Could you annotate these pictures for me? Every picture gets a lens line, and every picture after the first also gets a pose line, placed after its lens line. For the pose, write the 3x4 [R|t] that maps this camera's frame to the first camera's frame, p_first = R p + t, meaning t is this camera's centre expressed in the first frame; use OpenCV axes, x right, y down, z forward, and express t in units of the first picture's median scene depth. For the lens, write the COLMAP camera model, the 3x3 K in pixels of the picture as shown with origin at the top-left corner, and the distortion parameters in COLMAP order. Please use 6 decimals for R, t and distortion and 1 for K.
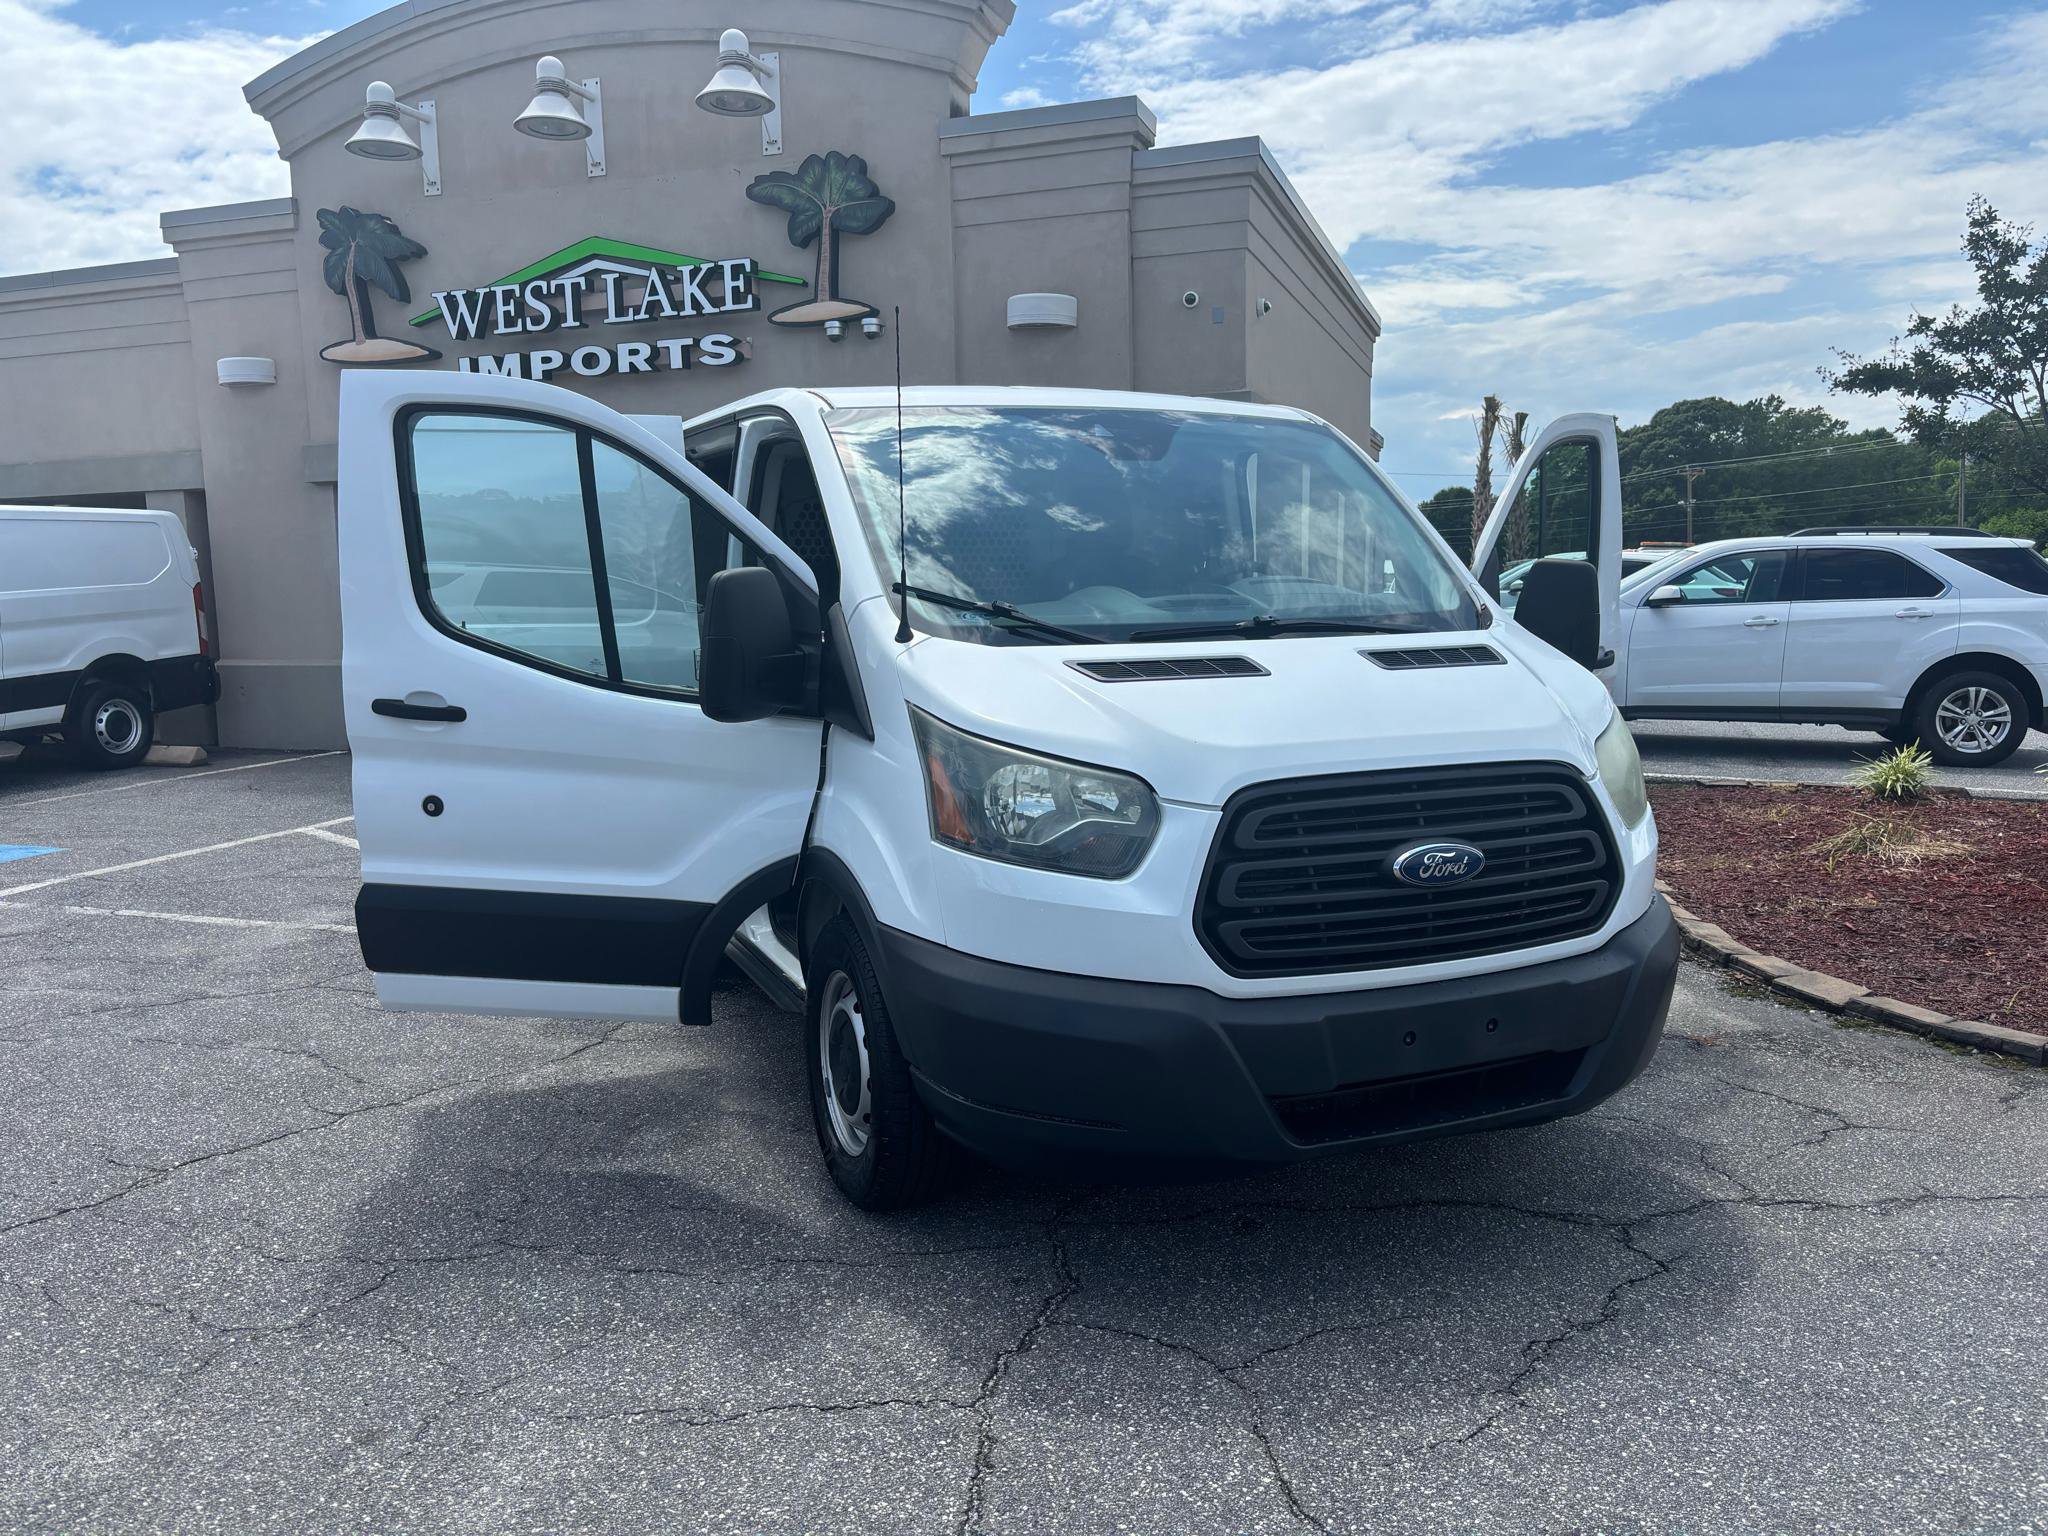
lens RADIAL K [[1551.0, 0, 1021.2], [0, 1551.0, 750.3], [0, 0, 1]] dist [0.030110, -0.035789]
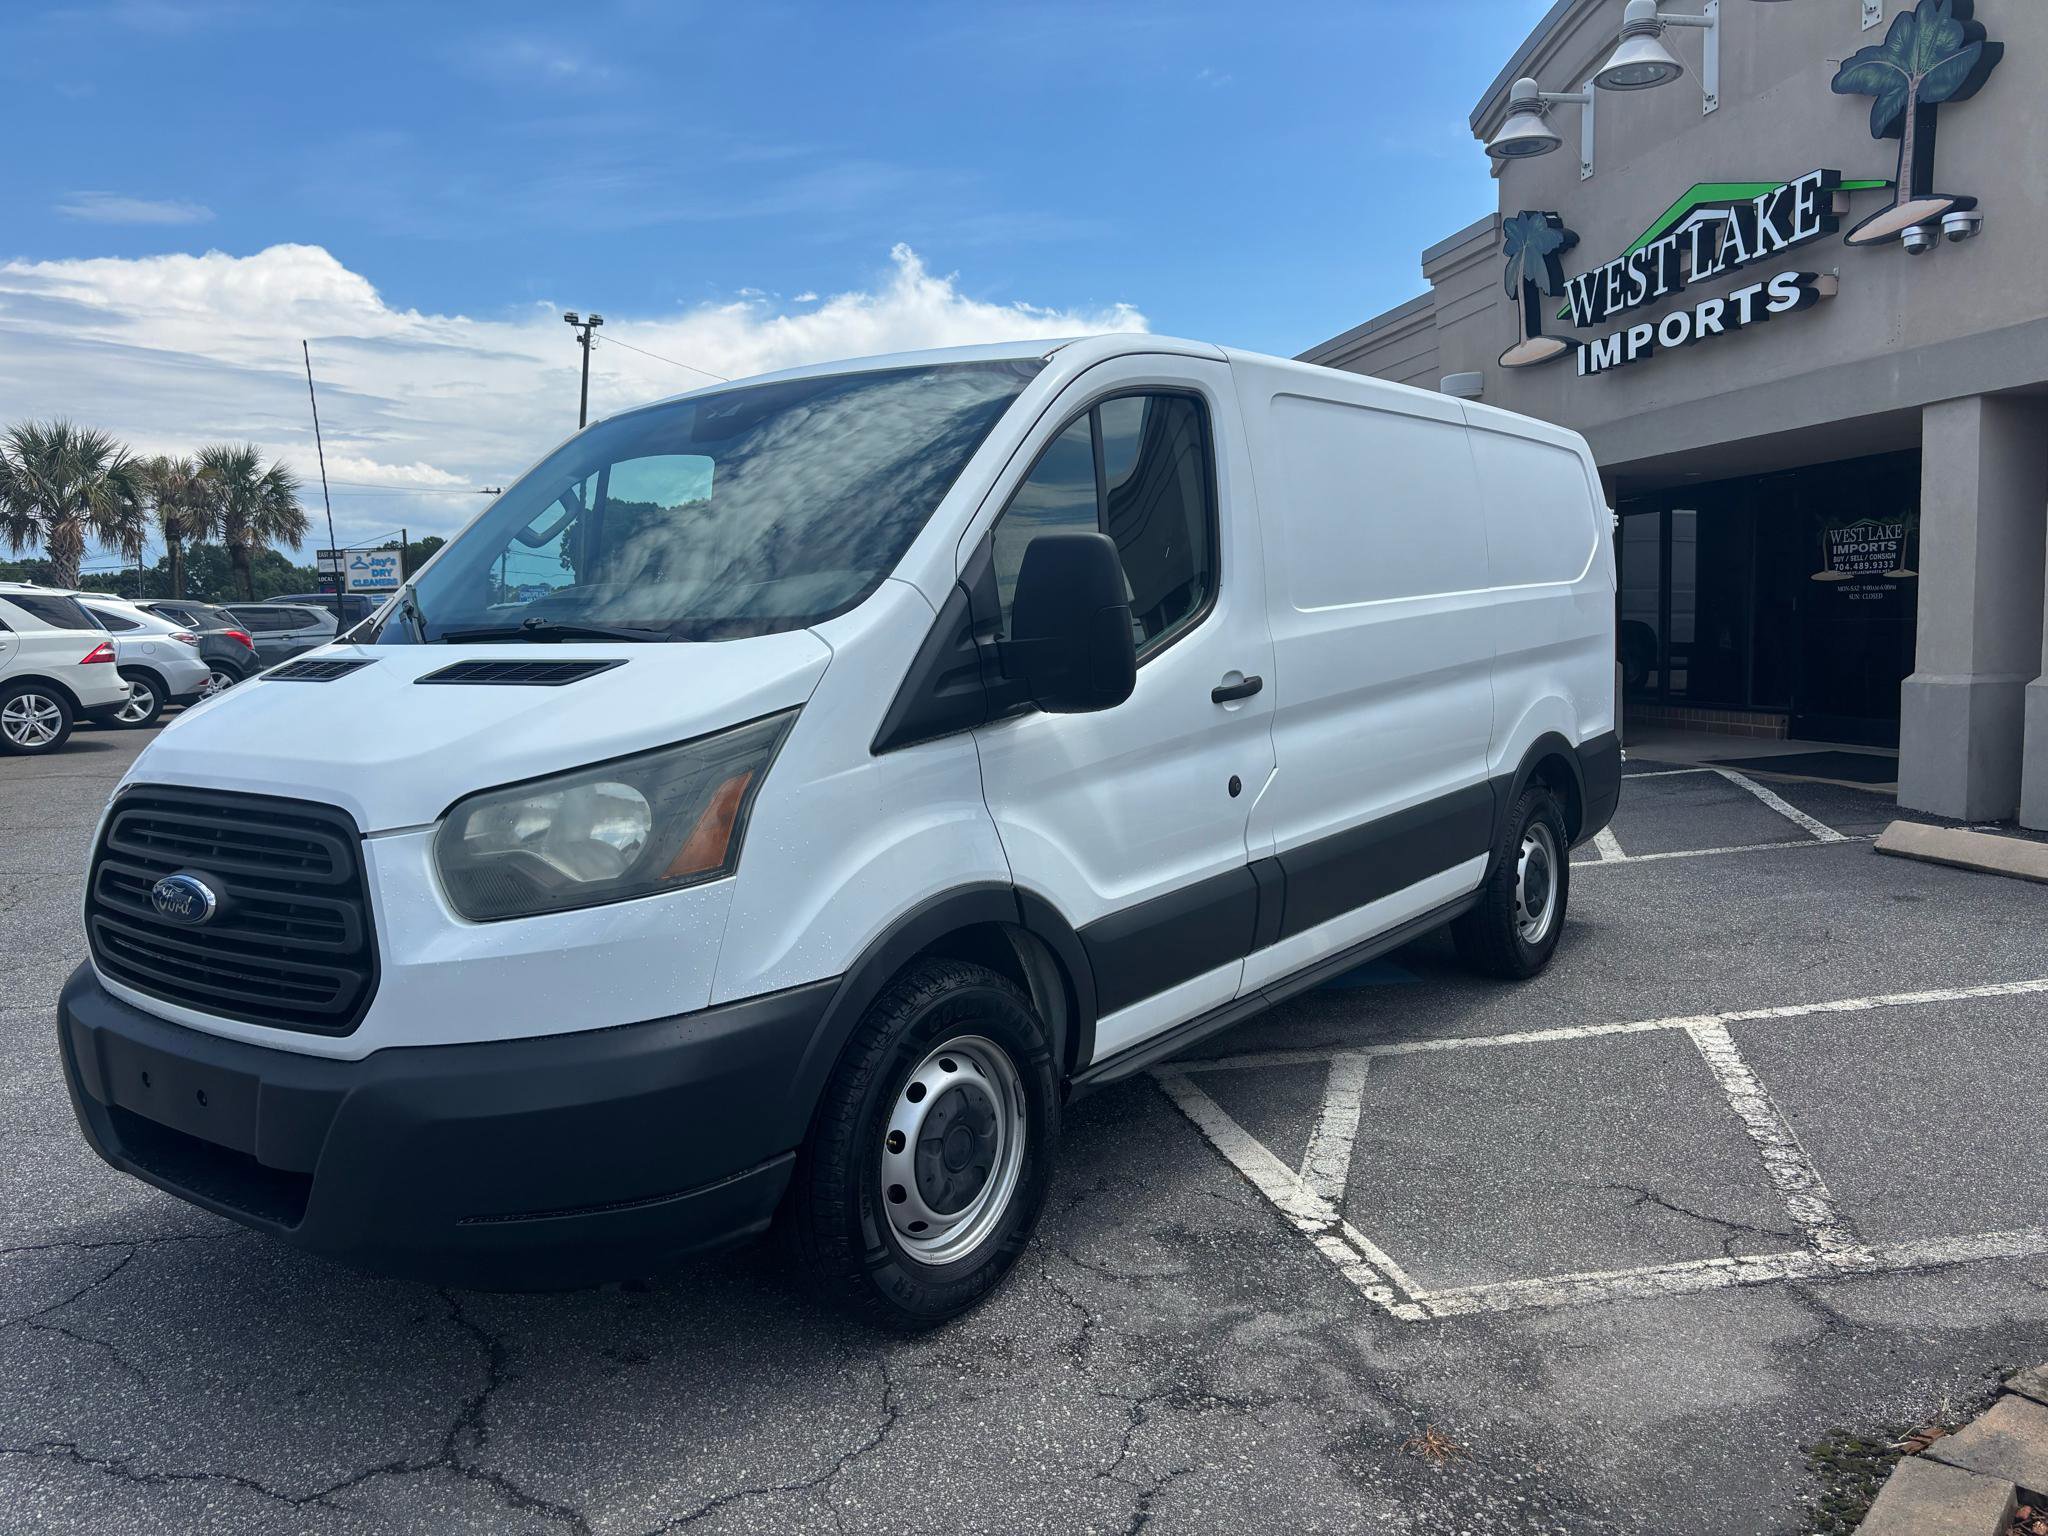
lens RADIAL K [[1550.3, 0, 1017.4], [0, 1550.3, 769.1], [0, 0, 1]] dist [0.033340, -0.041500]
pose [[0.507656, 0.089305, -0.856919, 0.799067], [-0.089092, 0.994723, 0.050886, -0.039884], [0.856941, 0.050512, 0.512934, 0.629240]]
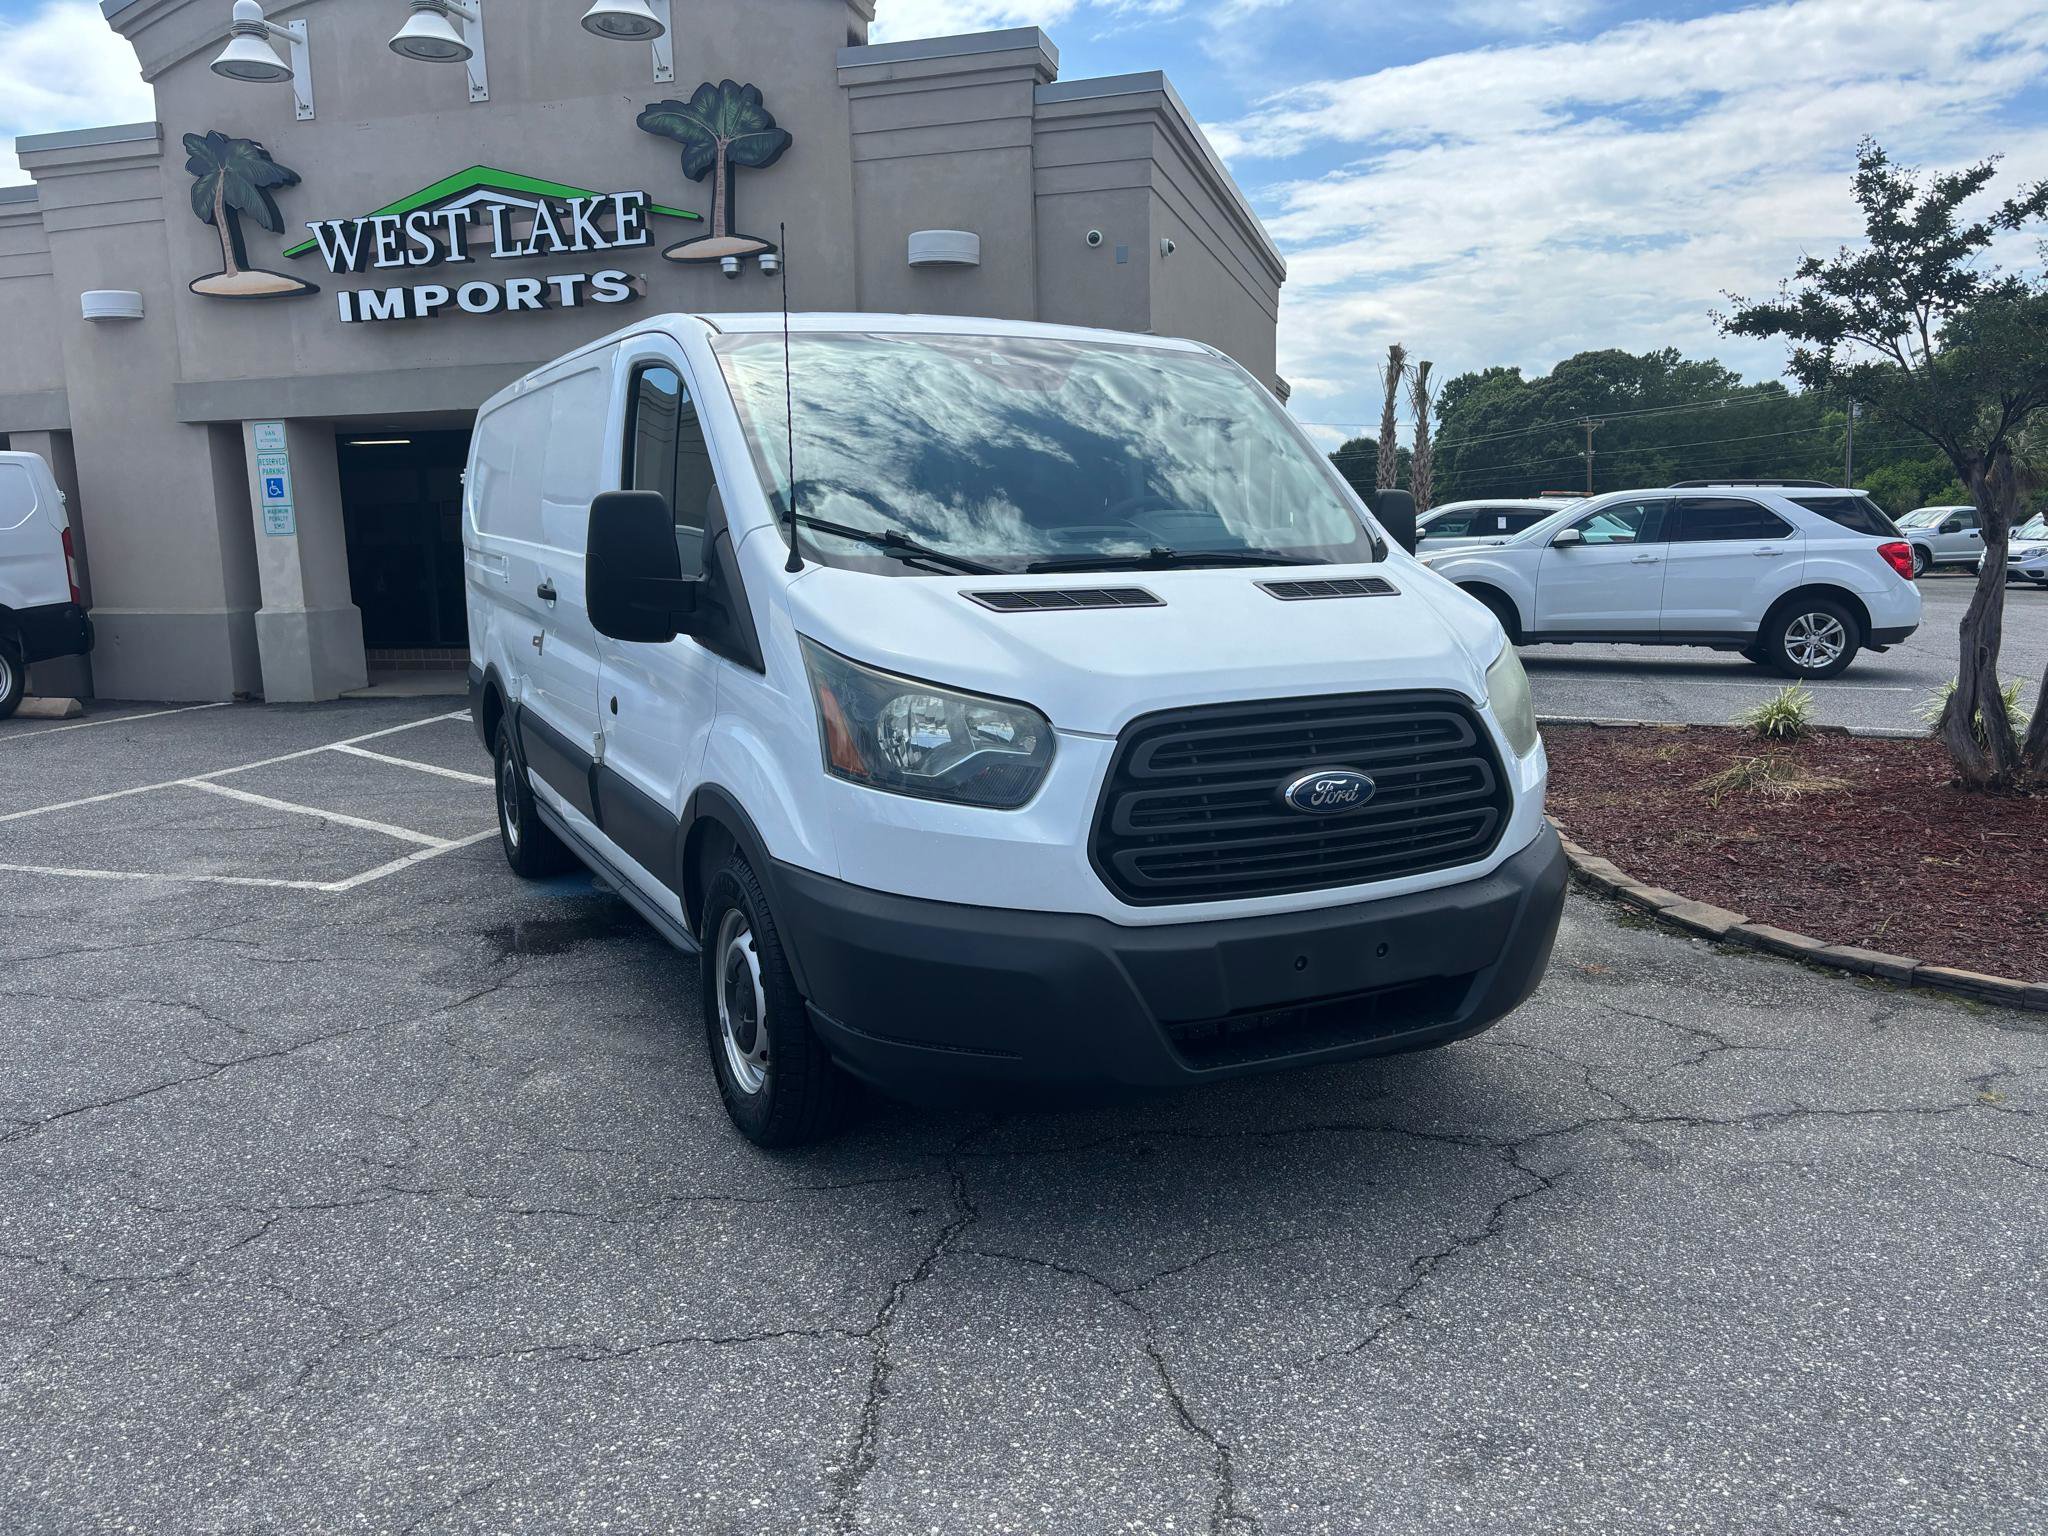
lens RADIAL K [[1550.3, 0, 1017.4], [0, 1550.3, 769.1], [0, 0, 1]] dist [0.033340, -0.041500]
pose [[0.998516, -0.008103, 0.053862, 0.009554], [0.005882, 0.999131, 0.041265, 0.012388], [-0.054149, -0.040887, 0.997695, 0.008561]]
